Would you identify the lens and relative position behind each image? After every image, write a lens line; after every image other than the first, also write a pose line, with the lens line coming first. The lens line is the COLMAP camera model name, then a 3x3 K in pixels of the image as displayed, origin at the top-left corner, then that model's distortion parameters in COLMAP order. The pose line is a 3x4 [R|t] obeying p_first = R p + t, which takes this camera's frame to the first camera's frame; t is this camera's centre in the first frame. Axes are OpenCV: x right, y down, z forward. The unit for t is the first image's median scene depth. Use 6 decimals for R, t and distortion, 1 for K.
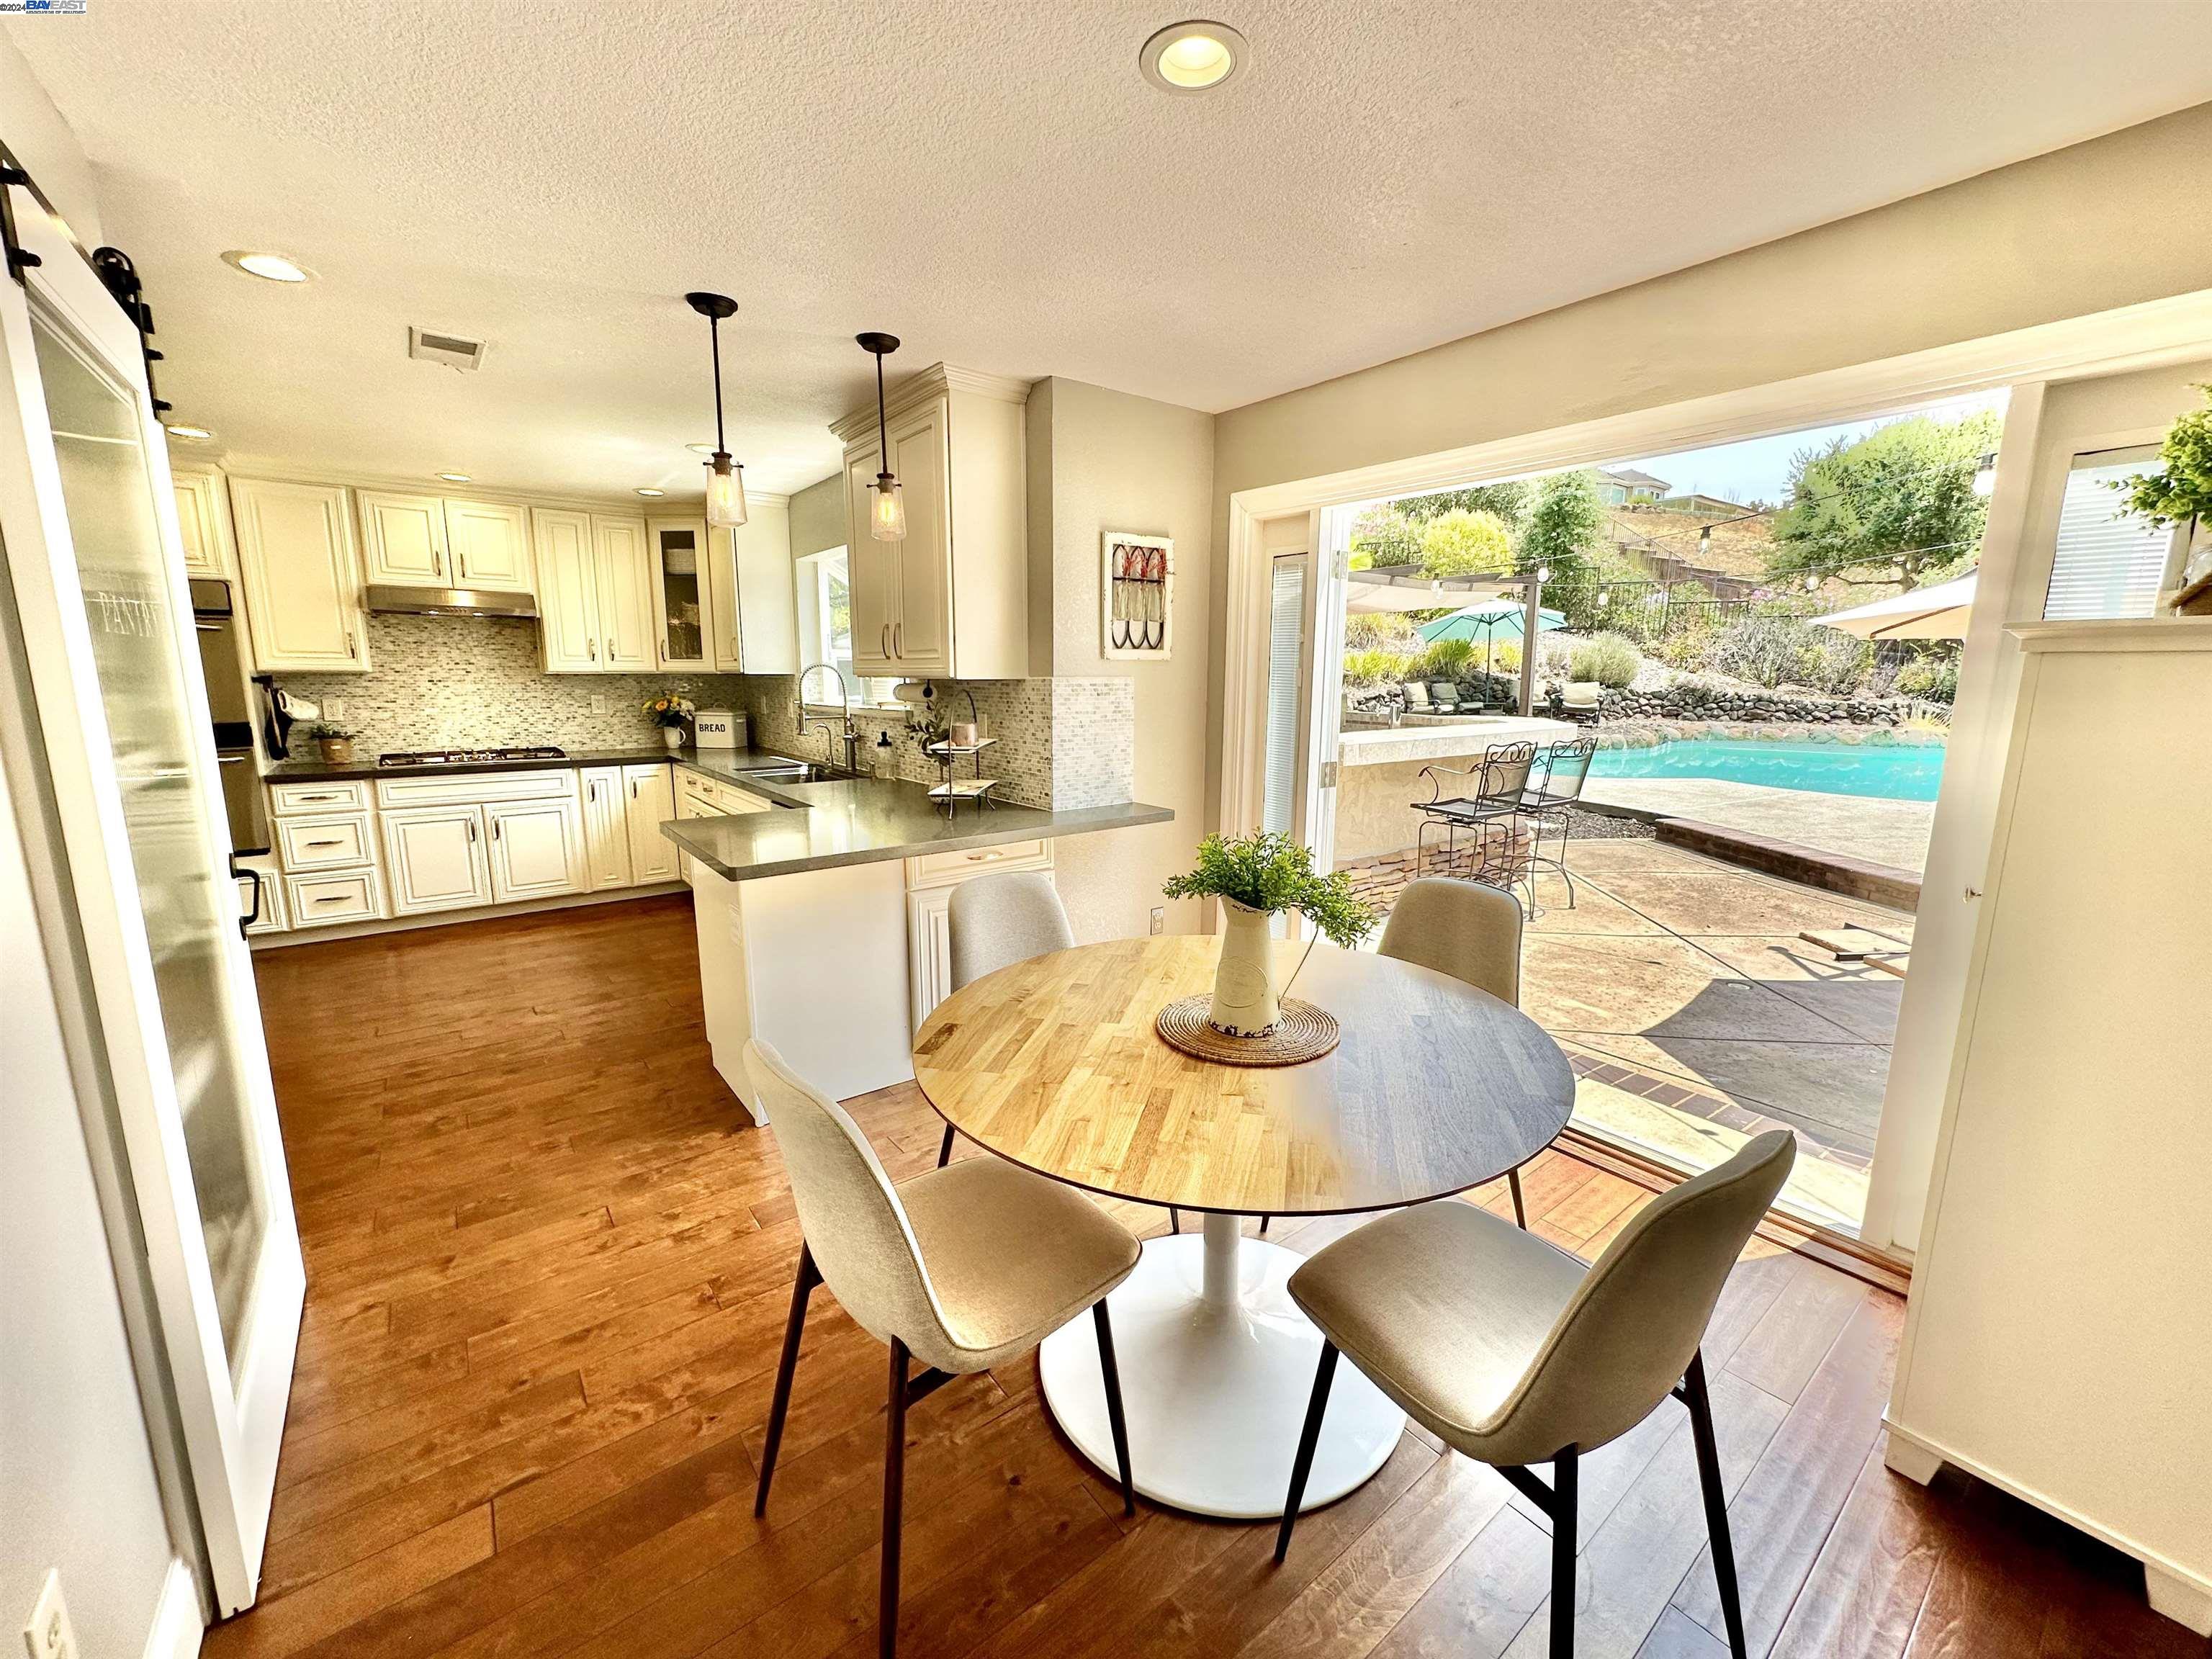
lens RADIAL K [[882.4, 0, 1110.4], [0, 882.4, 828.3], [0, 0, 1]] dist [-0.002379, 0.000254]
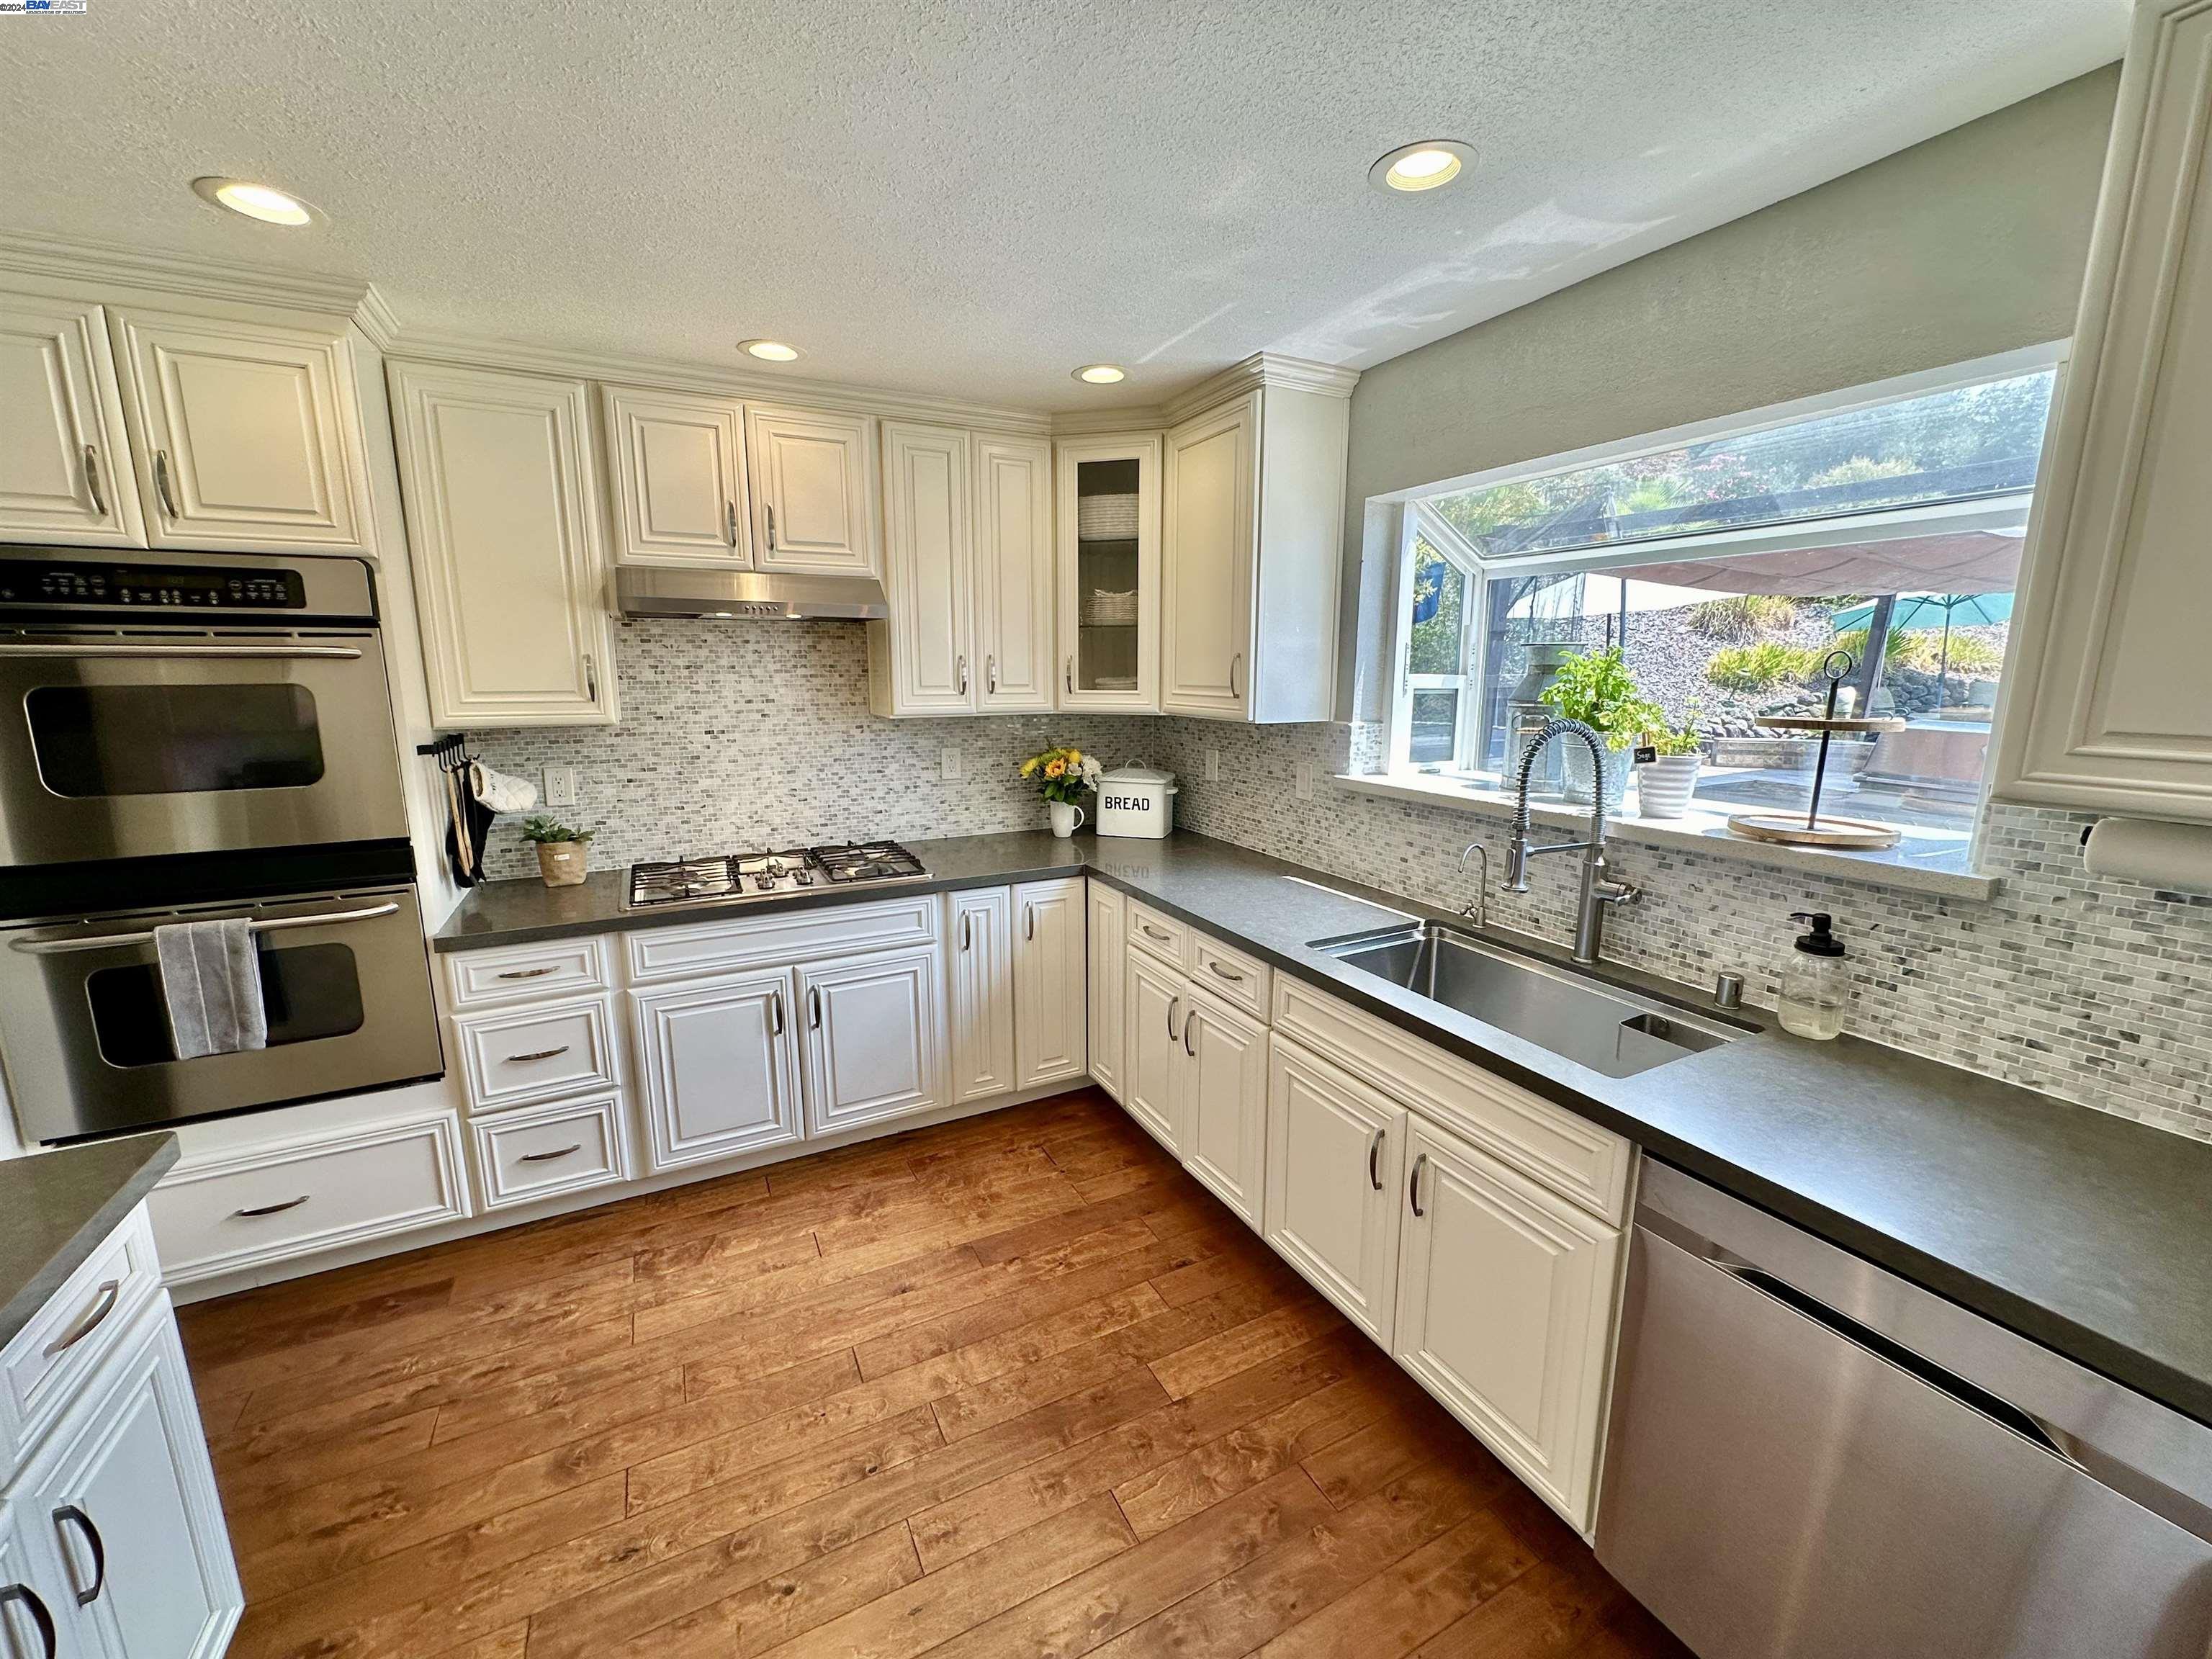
lens RADIAL K [[882.4, 0, 1106.3], [0, 882.4, 828.8], [0, 0, 1]] dist [-0.002379, 0.000254]
pose [[0.982200, 0.028627, -0.185645, -0.422420], [-0.026942, 0.999570, 0.011590, -0.122930], [0.185897, -0.006382, 0.982548, 0.498187]]
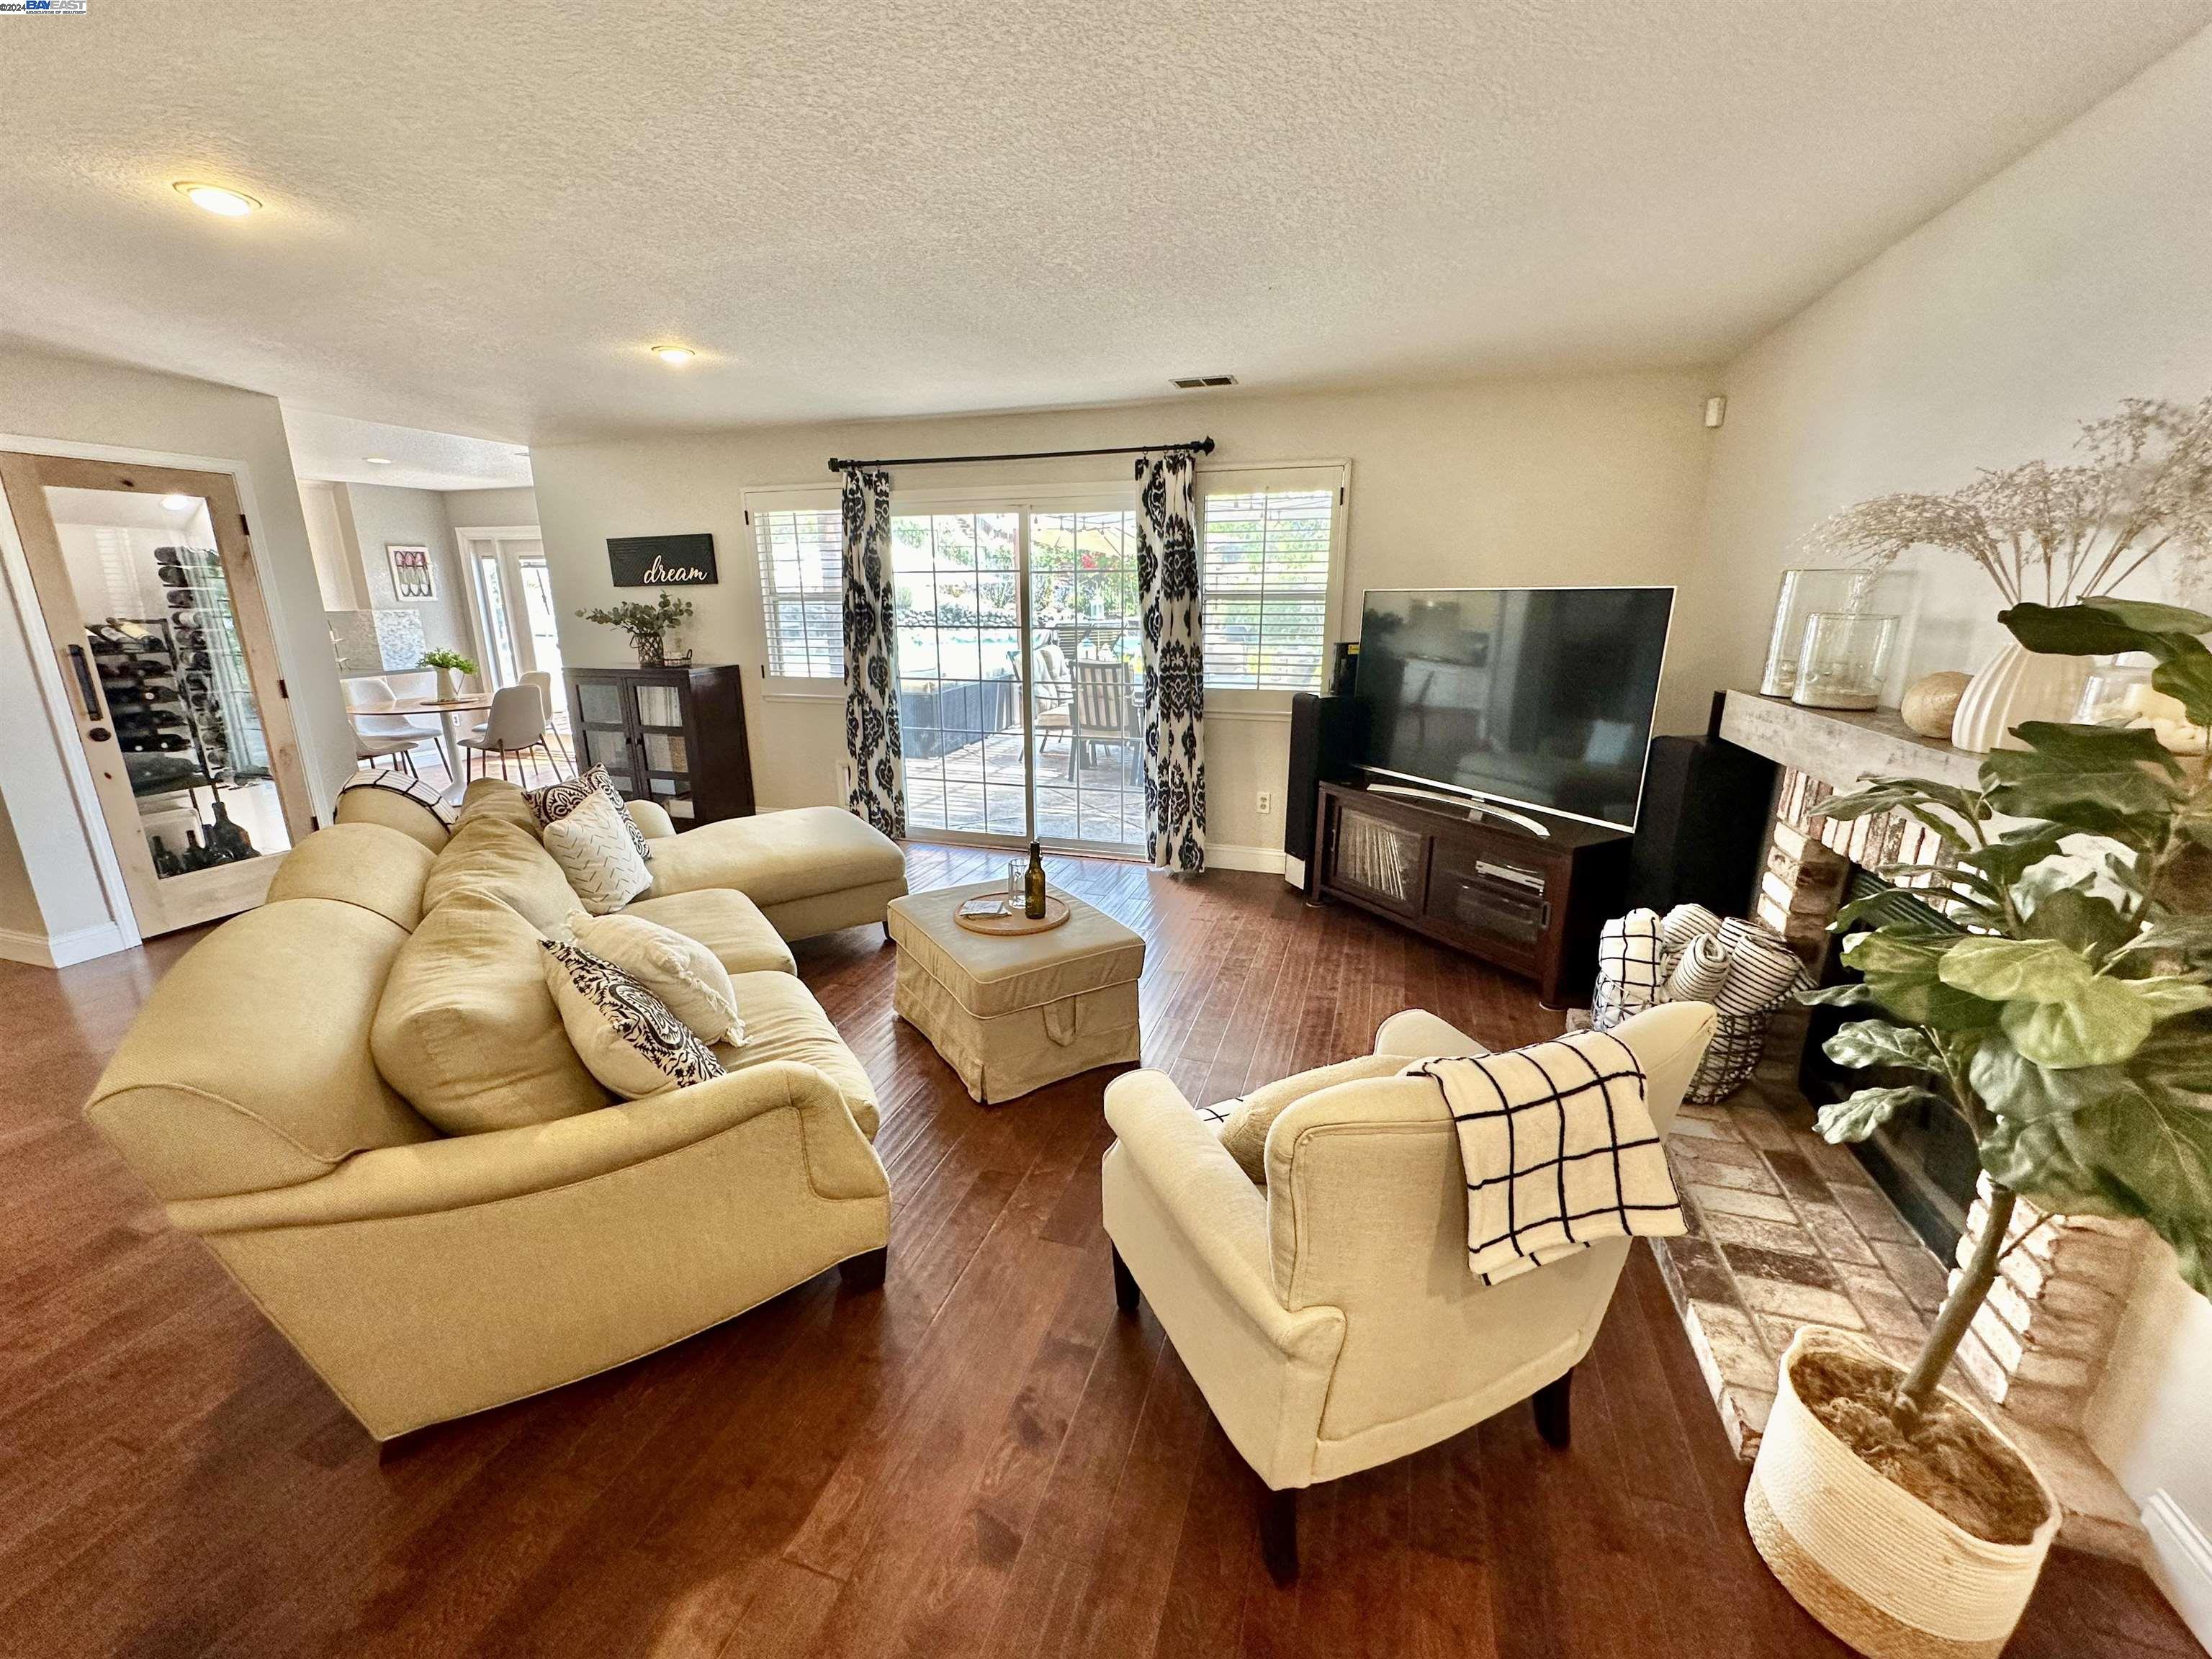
lens RADIAL K [[882.4, 0, 1098.8], [0, 882.4, 830.7], [0, 0, 1]] dist [-0.002379, 0.000254]
pose [[0.828708, -0.154419, 0.537957, 0.118940], [0.108926, 0.987305, 0.115606, 0.222795], [-0.548979, -0.037206, 0.835008, -1.305599]]
